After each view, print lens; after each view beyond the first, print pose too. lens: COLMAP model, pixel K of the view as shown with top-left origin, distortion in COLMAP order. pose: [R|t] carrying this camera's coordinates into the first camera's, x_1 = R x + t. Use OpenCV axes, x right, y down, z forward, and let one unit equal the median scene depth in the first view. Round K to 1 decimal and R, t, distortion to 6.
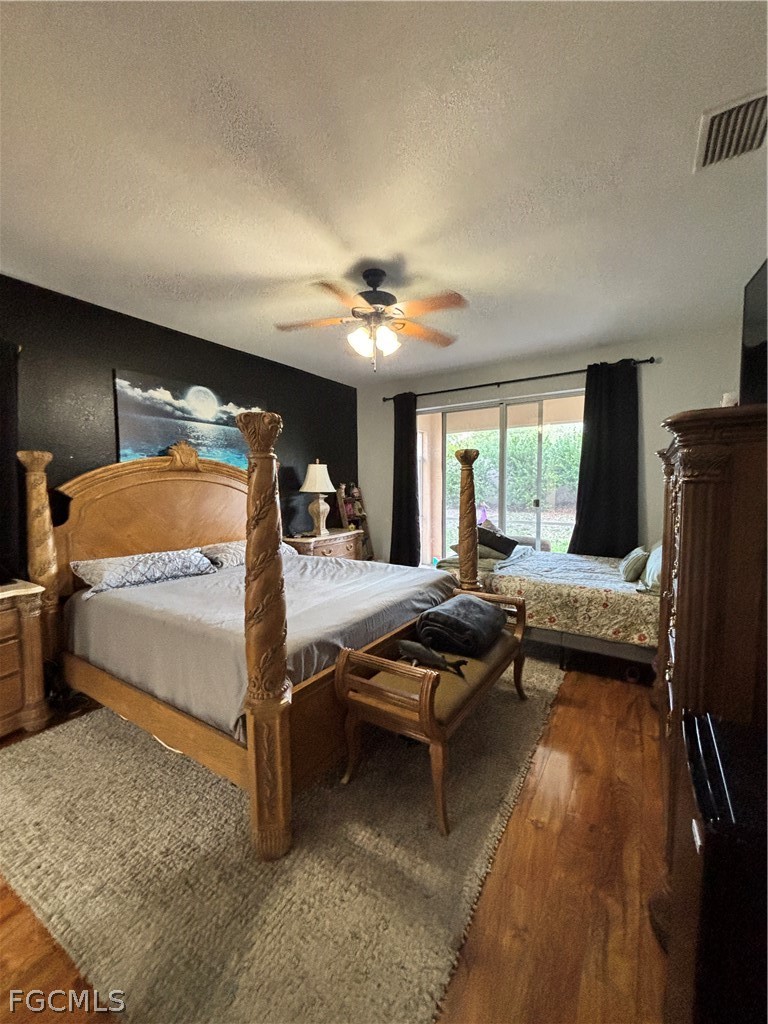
lens RADIAL K [[414.7, 0, 382.2], [0, 414.7, 511.0], [0, 0, 1]] dist [0.003876, 0.000048]
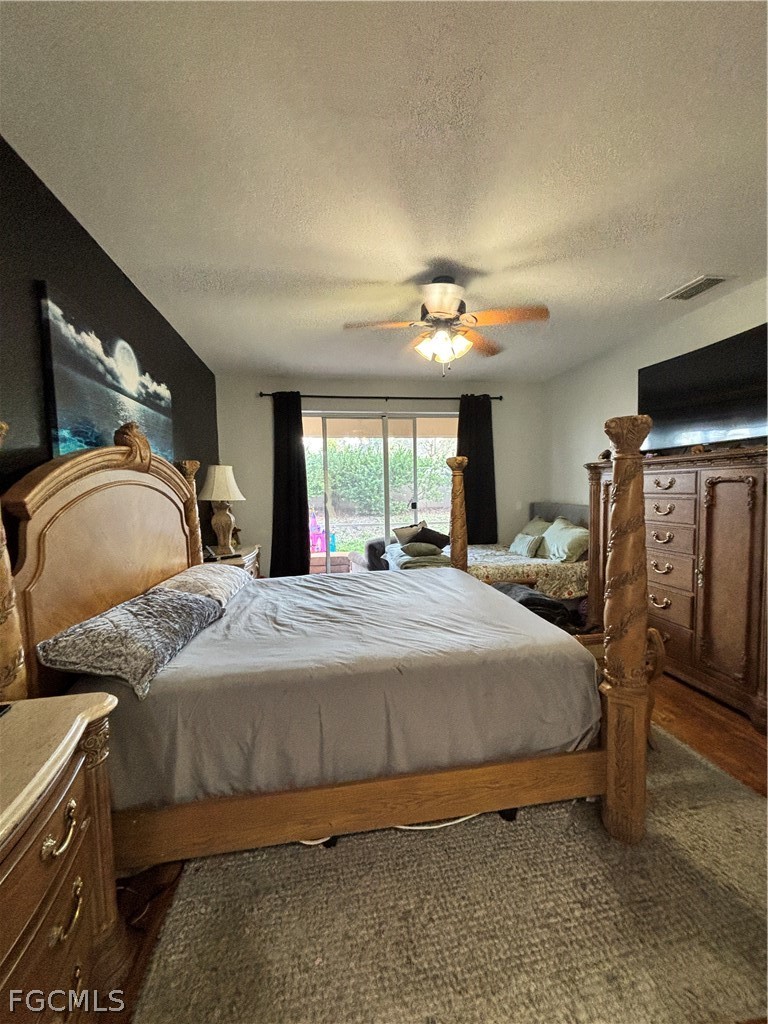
lens RADIAL K [[414.7, 0, 378.7], [0, 414.7, 513.8], [0, 0, 1]] dist [0.003876, 0.000048]
pose [[0.742880, -0.045743, 0.667860, -0.548803], [0.054317, 0.998492, 0.007969, -0.012214], [-0.667217, 0.030356, 0.744245, 0.239483]]
